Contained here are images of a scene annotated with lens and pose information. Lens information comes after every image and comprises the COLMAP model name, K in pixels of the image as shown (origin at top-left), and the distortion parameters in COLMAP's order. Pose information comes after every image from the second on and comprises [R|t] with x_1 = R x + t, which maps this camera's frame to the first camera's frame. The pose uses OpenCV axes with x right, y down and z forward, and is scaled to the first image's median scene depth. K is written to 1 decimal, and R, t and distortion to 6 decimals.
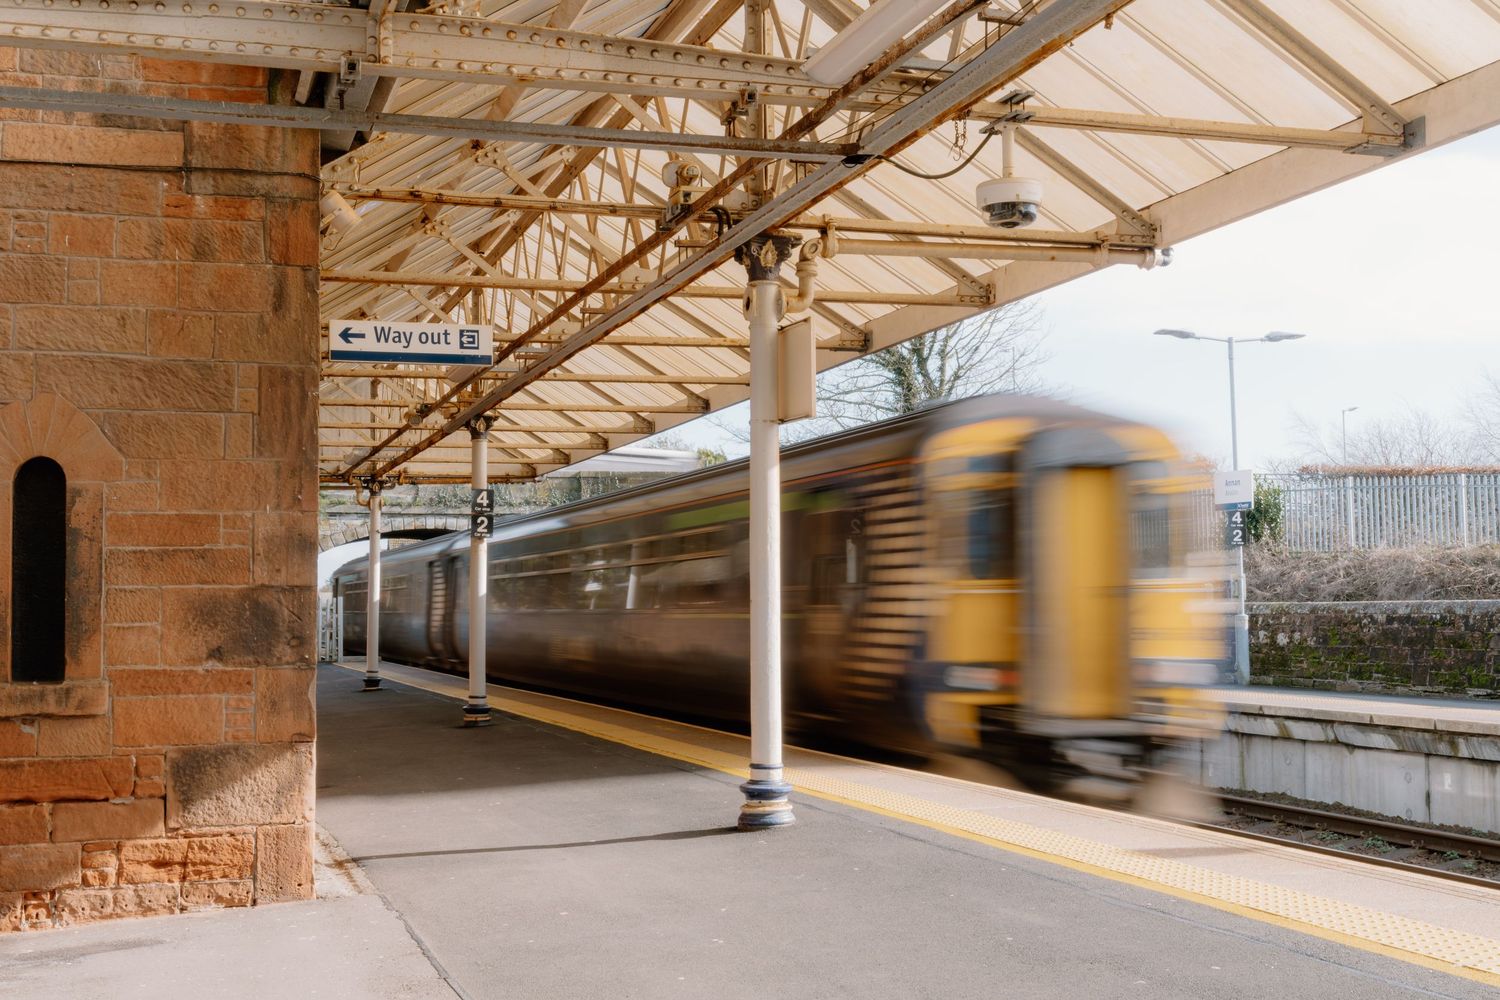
lens RADIAL K [[1777.2, 0, 749.3], [0, 1777.2, 500.8], [0, 0, 1]] dist [-0.008405, 0.000000]
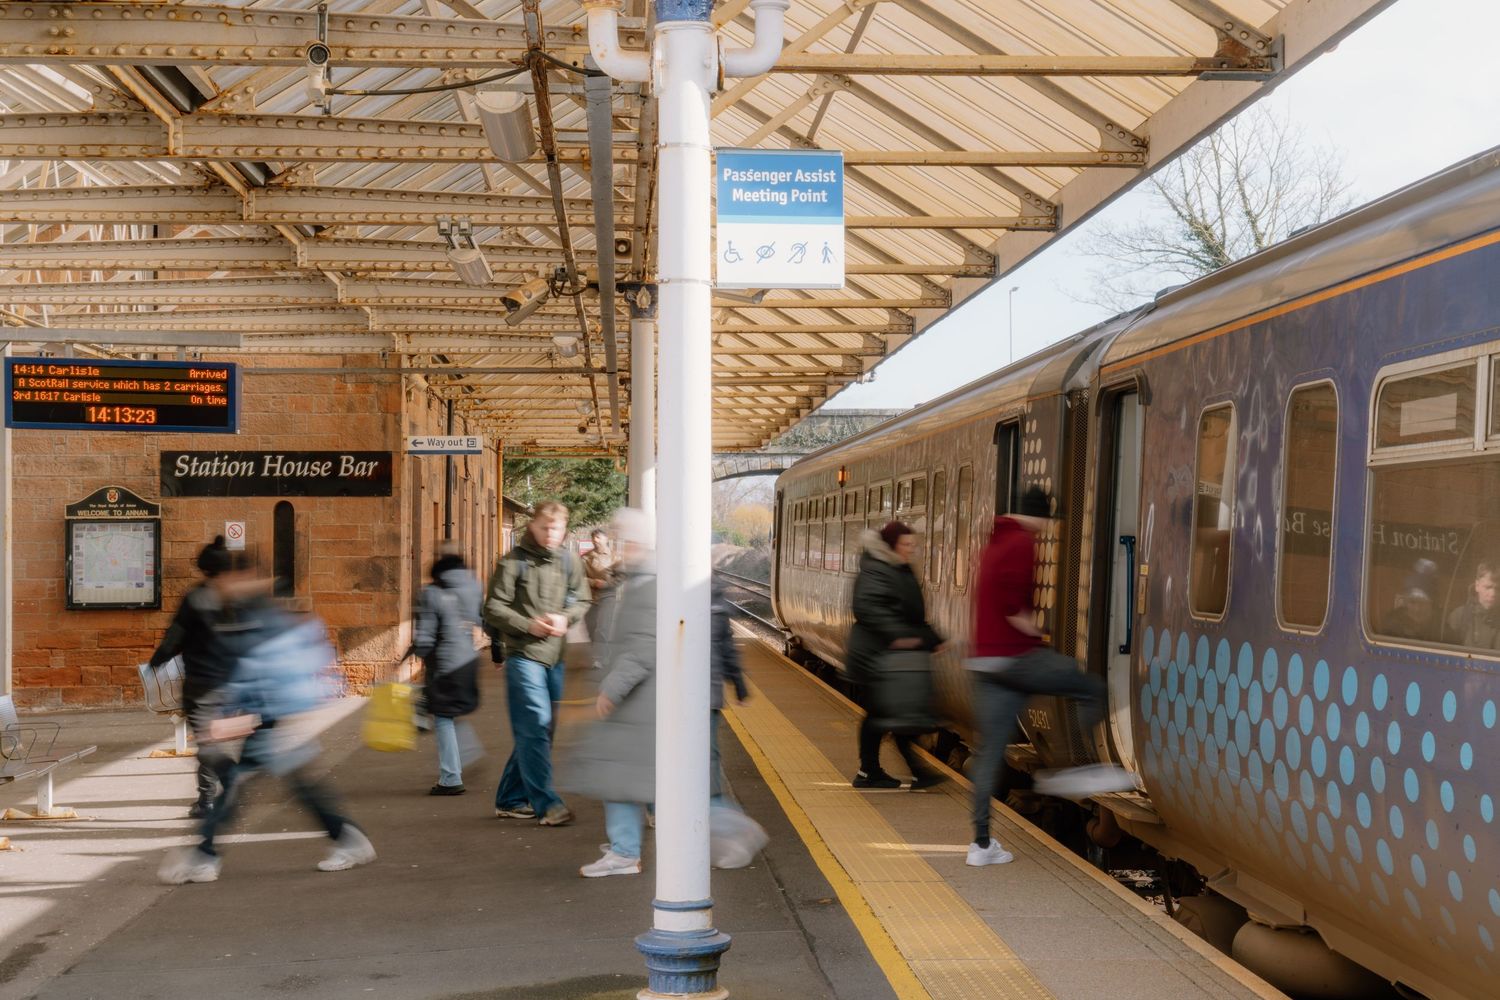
lens RADIAL K [[2311.6, 0, 750.5], [0, 2311.6, 500.7], [0, 0, 1]] dist [0.010478, 0.000000]
pose [[0.964795, 0.006721, -0.262916, 0.959365], [0.004611, 0.999087, 0.042463, -0.146038], [0.262961, -0.042180, 0.963884, -1.711555]]
